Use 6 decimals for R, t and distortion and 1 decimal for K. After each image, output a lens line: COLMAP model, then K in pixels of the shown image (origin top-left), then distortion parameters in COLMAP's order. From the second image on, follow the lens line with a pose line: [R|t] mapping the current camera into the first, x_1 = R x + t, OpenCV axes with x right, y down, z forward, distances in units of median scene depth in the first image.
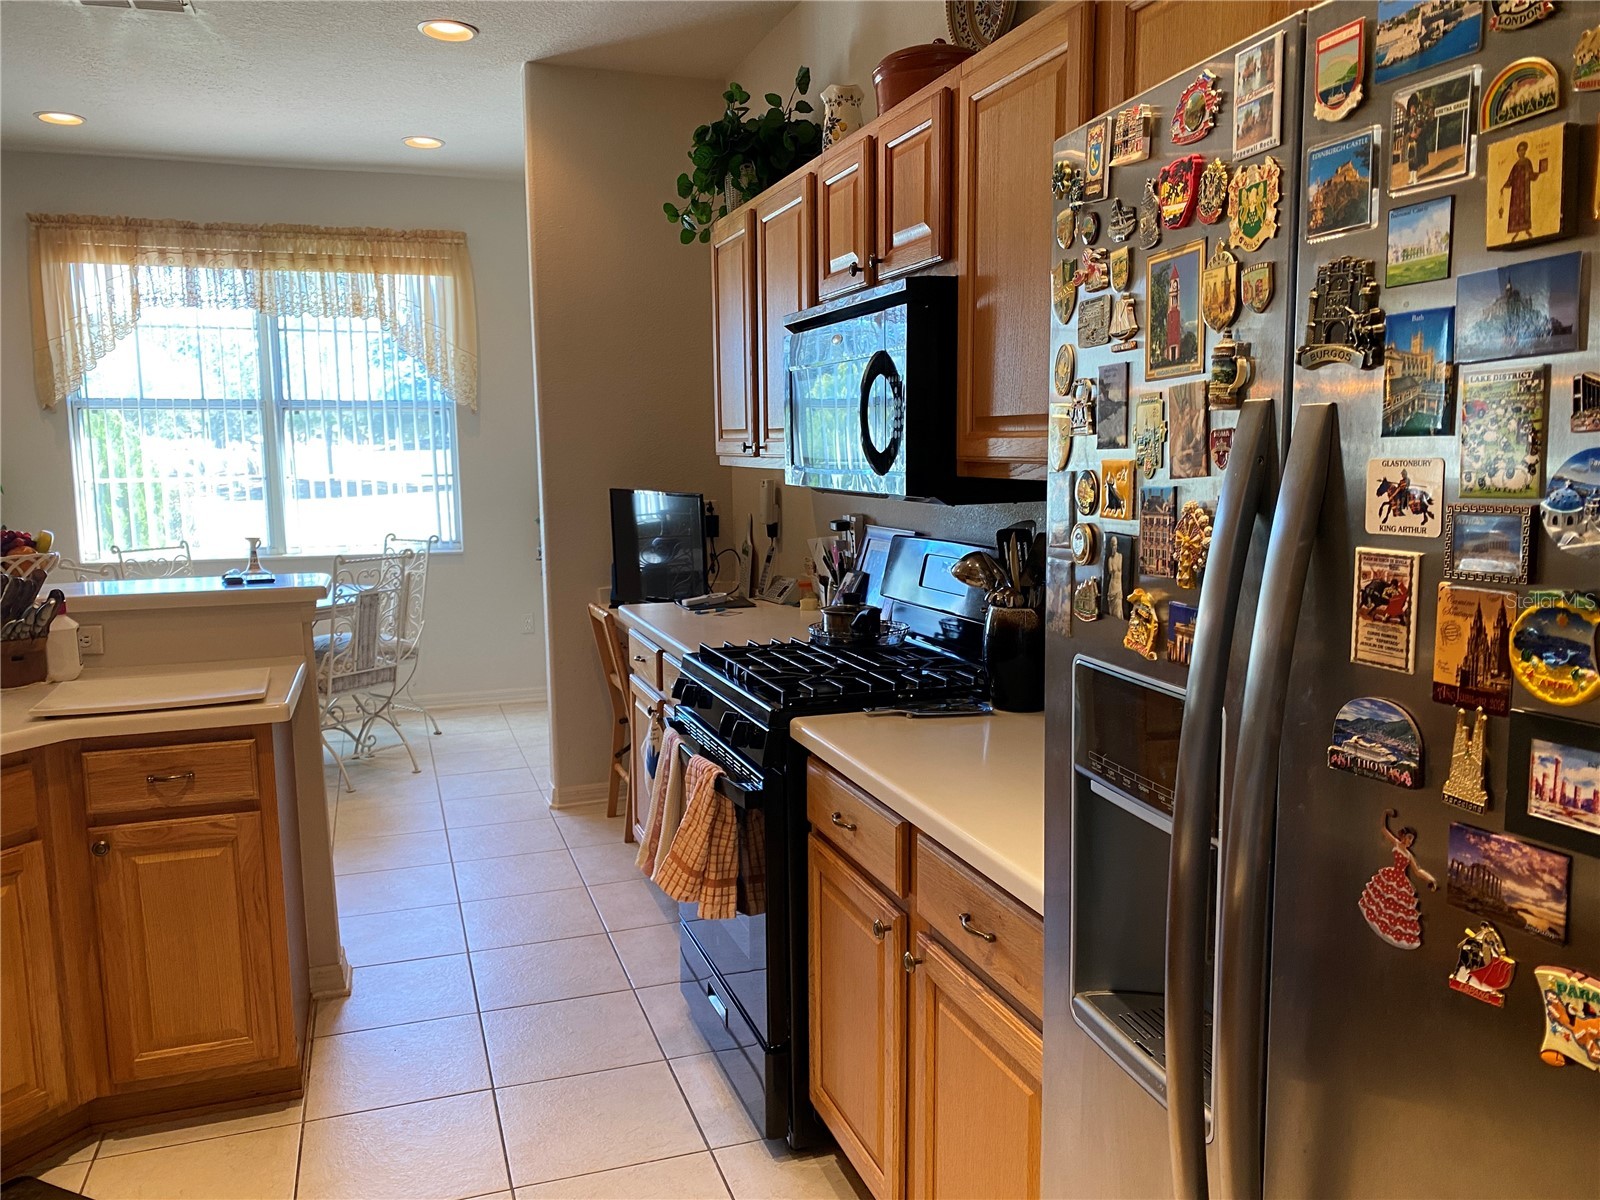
lens RADIAL K [[1214.0, 0, 793.9], [0, 1214.0, 609.0], [0, 0, 1]] dist [0.032696, -0.040465]
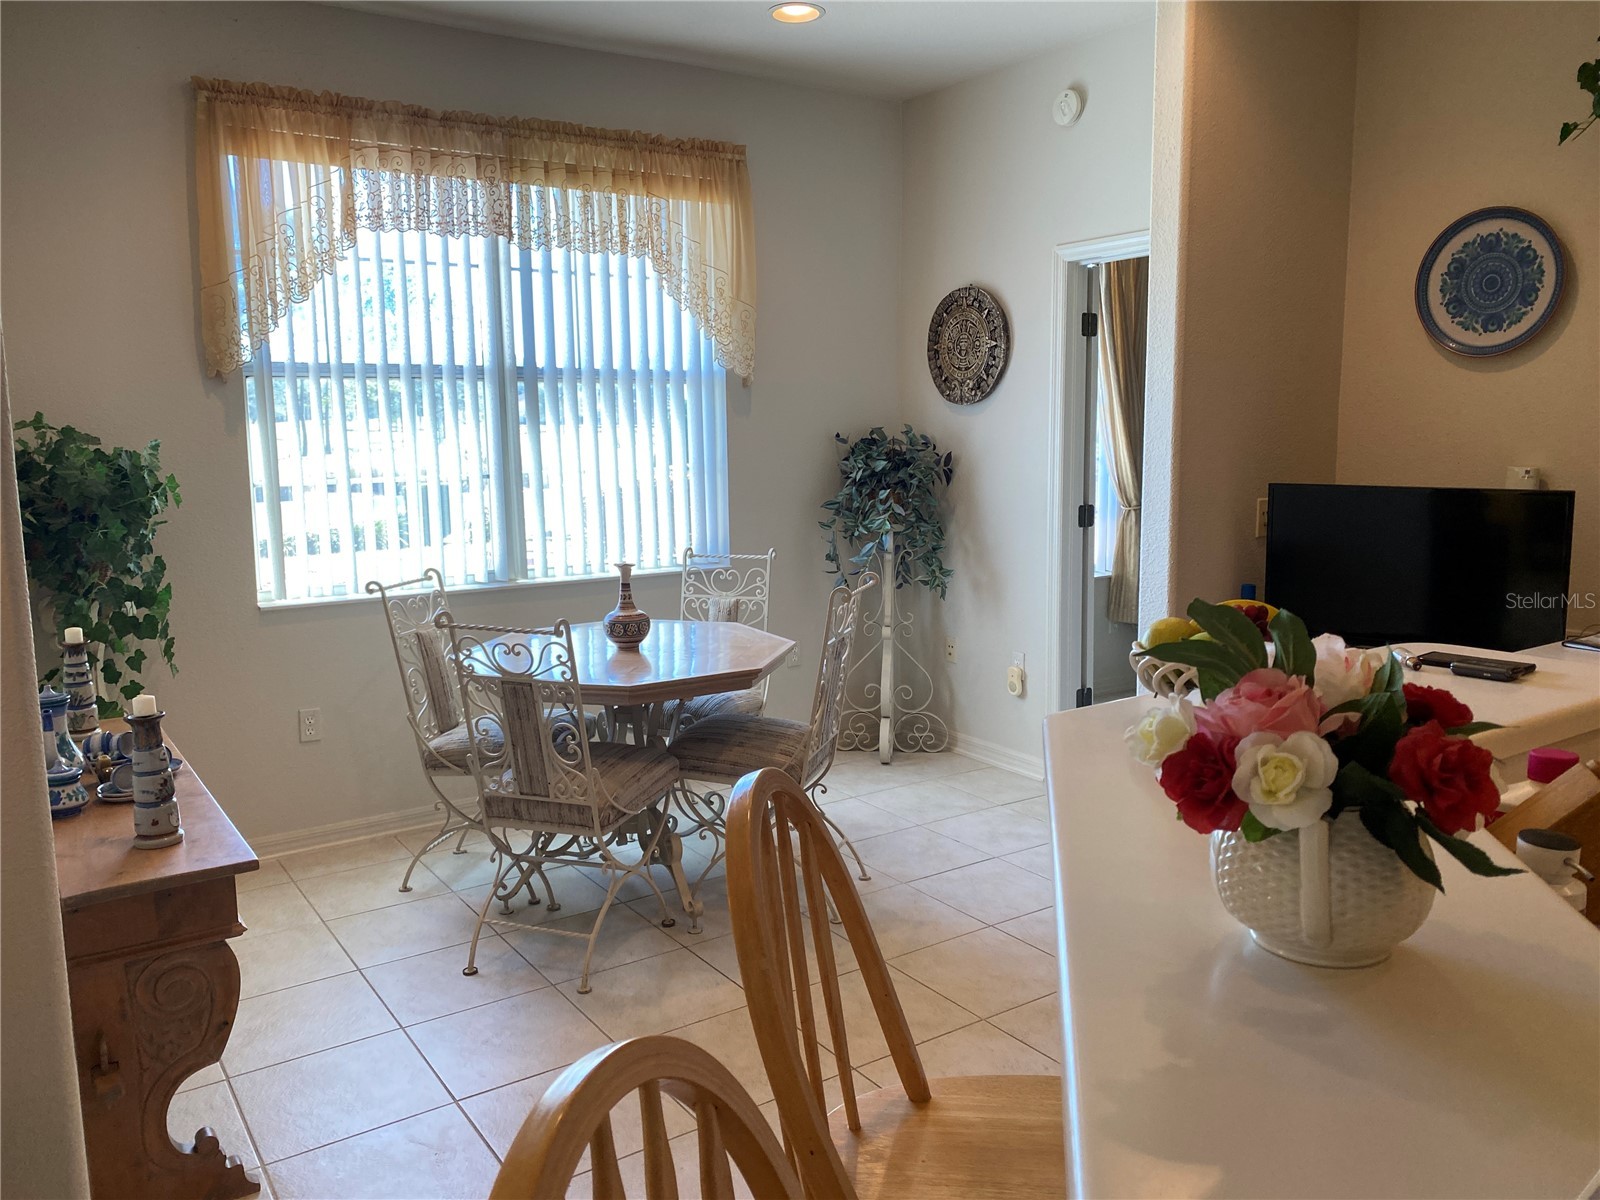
lens RADIAL K [[1214.0, 0, 765.2], [0, 1214.0, 618.9], [0, 0, 1]] dist [0.032696, -0.040465]
pose [[0.972495, -0.041922, 0.229119, -0.517649], [0.037578, 0.999022, 0.023289, -0.038642], [-0.229872, -0.014038, 0.973120, 0.301103]]
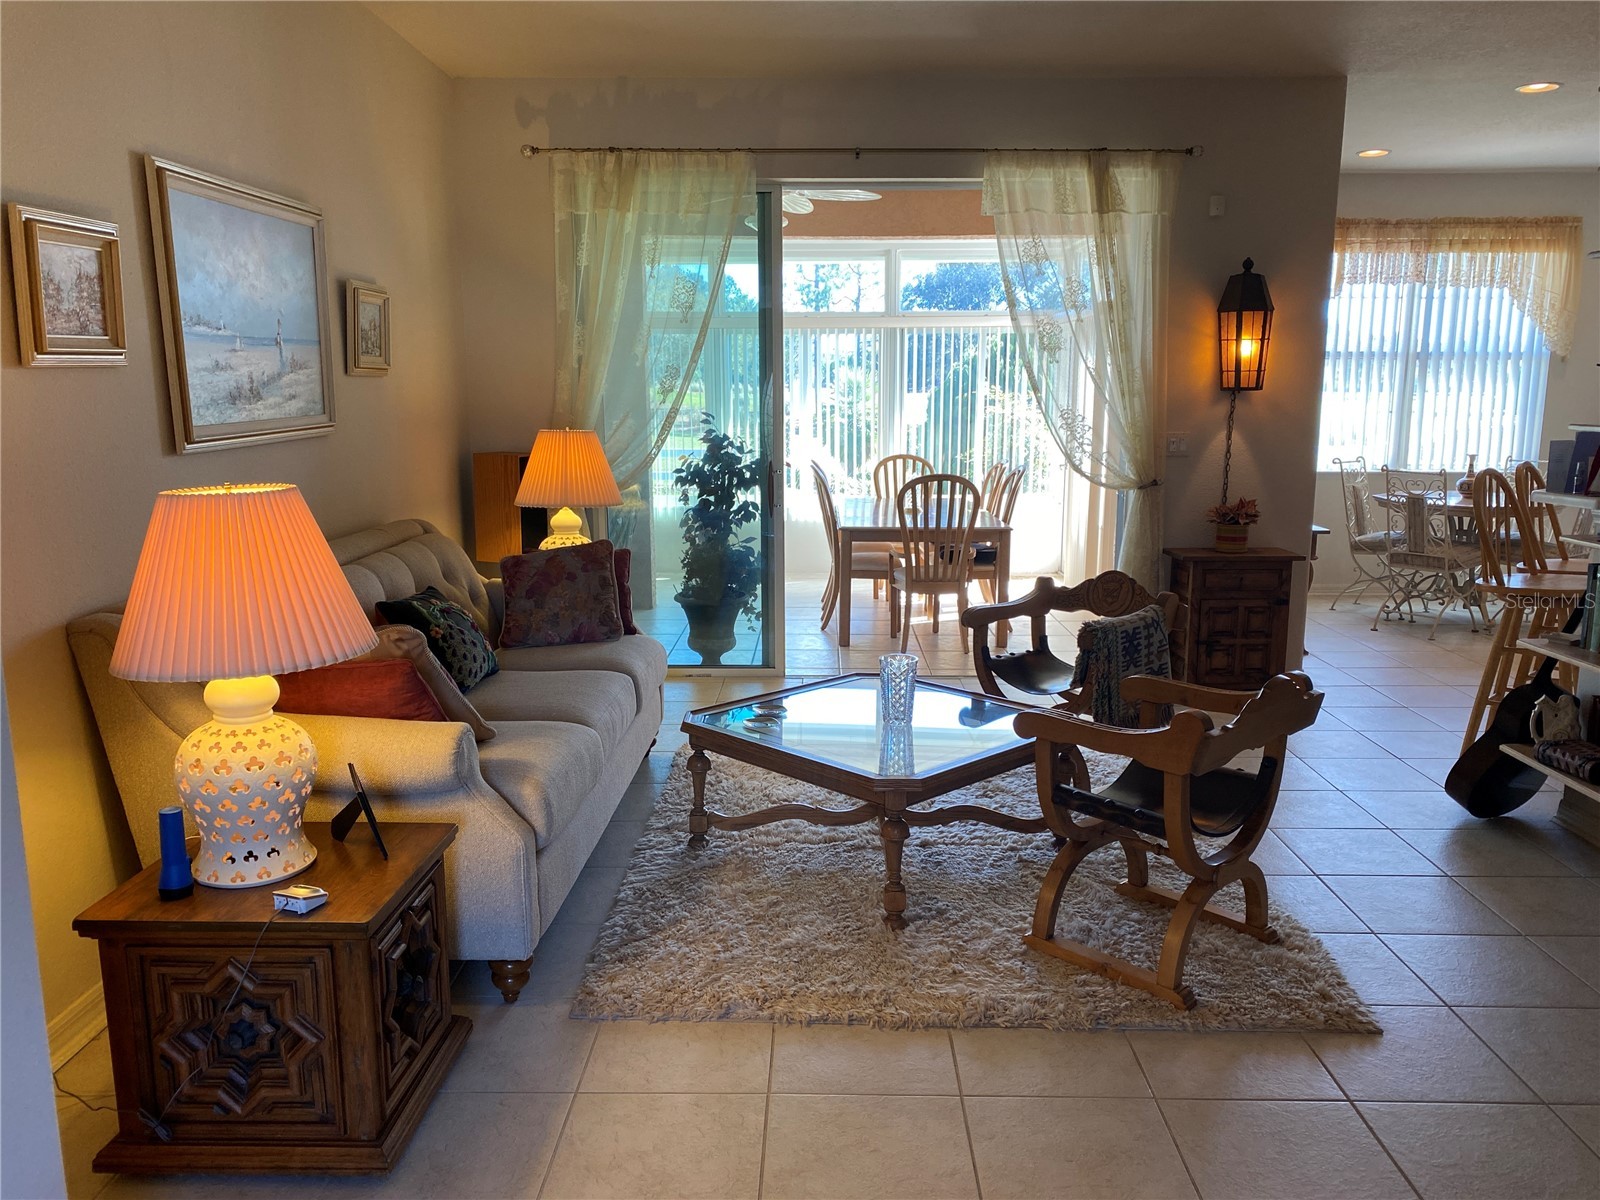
lens RADIAL K [[1214.0, 0, 820.1], [0, 1214.0, 624.0], [0, 0, 1]] dist [0.032696, -0.040465]
pose [[0.942820, 0.073573, -0.325080, -0.665280], [-0.055232, 0.996336, 0.065304, 0.081414], [0.328693, -0.043615, 0.943429, -0.540777]]
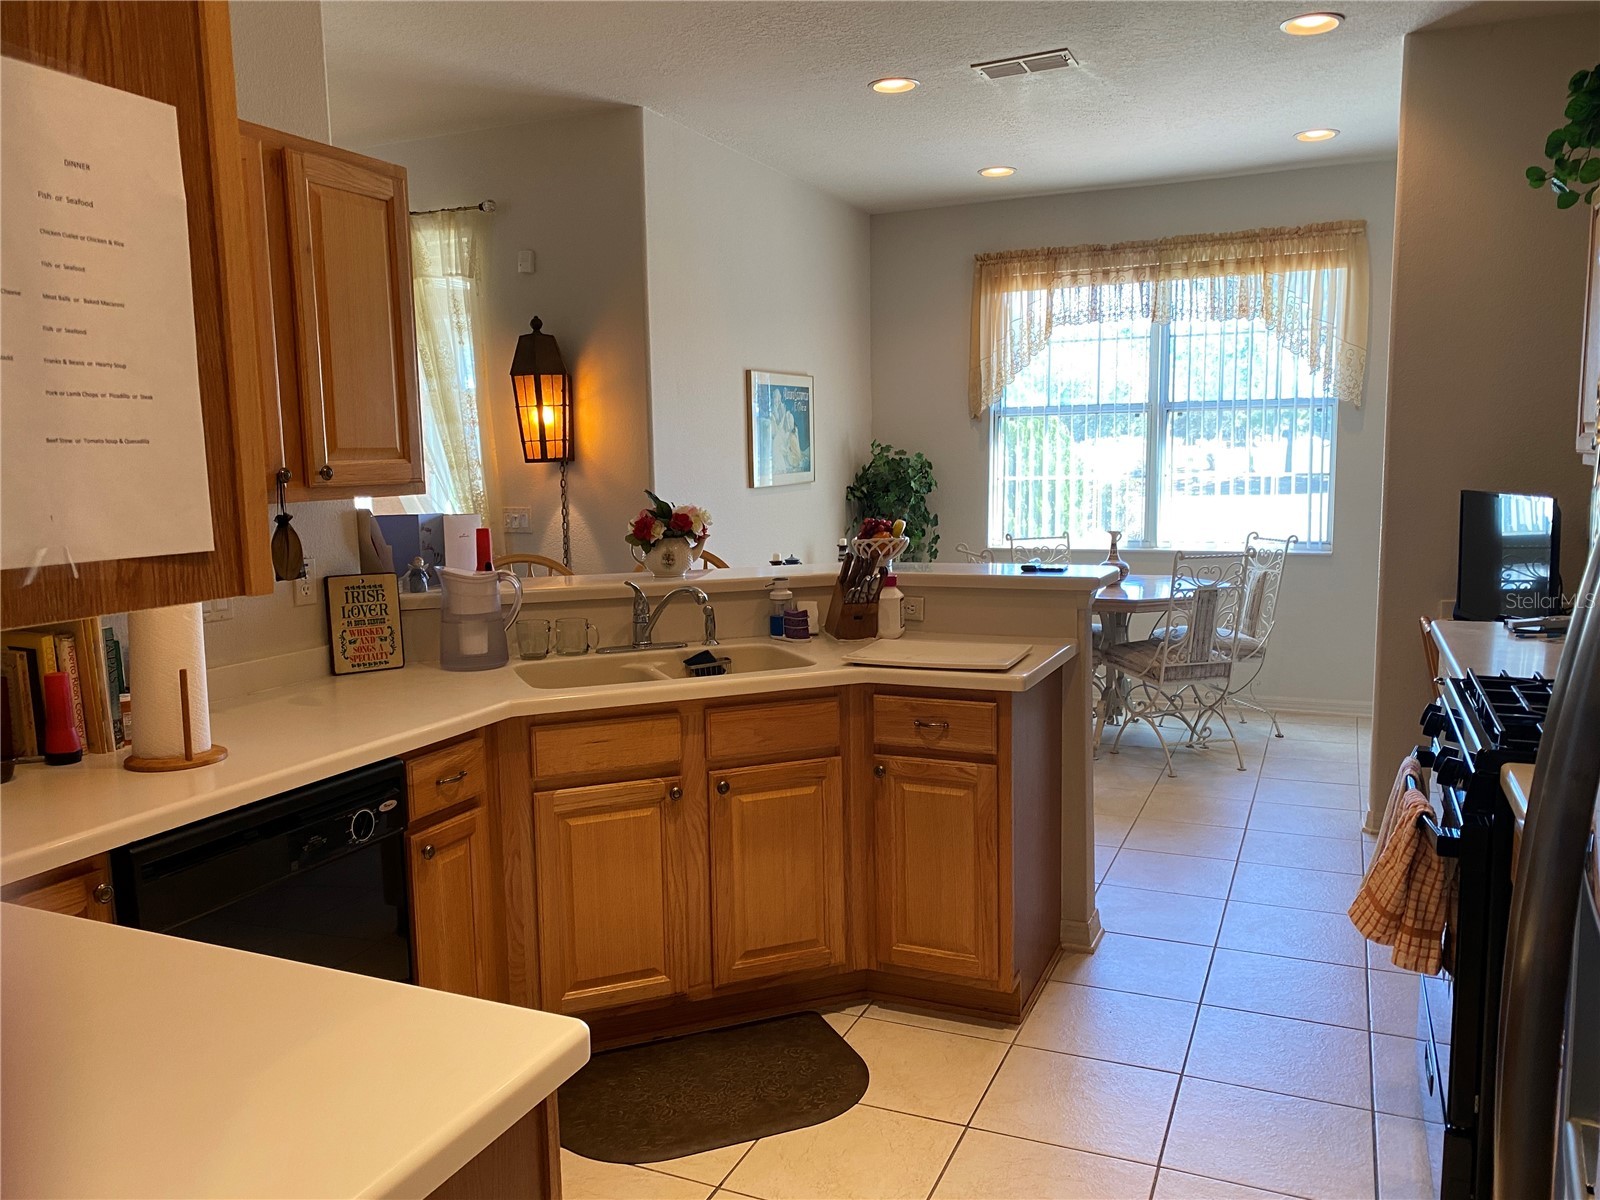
lens RADIAL K [[1214.0, 0, 790.0], [0, 1214.0, 608.5], [0, 0, 1]] dist [0.032696, -0.040465]
pose [[0.731166, 0.083311, -0.677094, 0.085535], [-0.081215, 0.996087, 0.034859, -0.003599], [0.677348, 0.029502, 0.735071, 0.004250]]
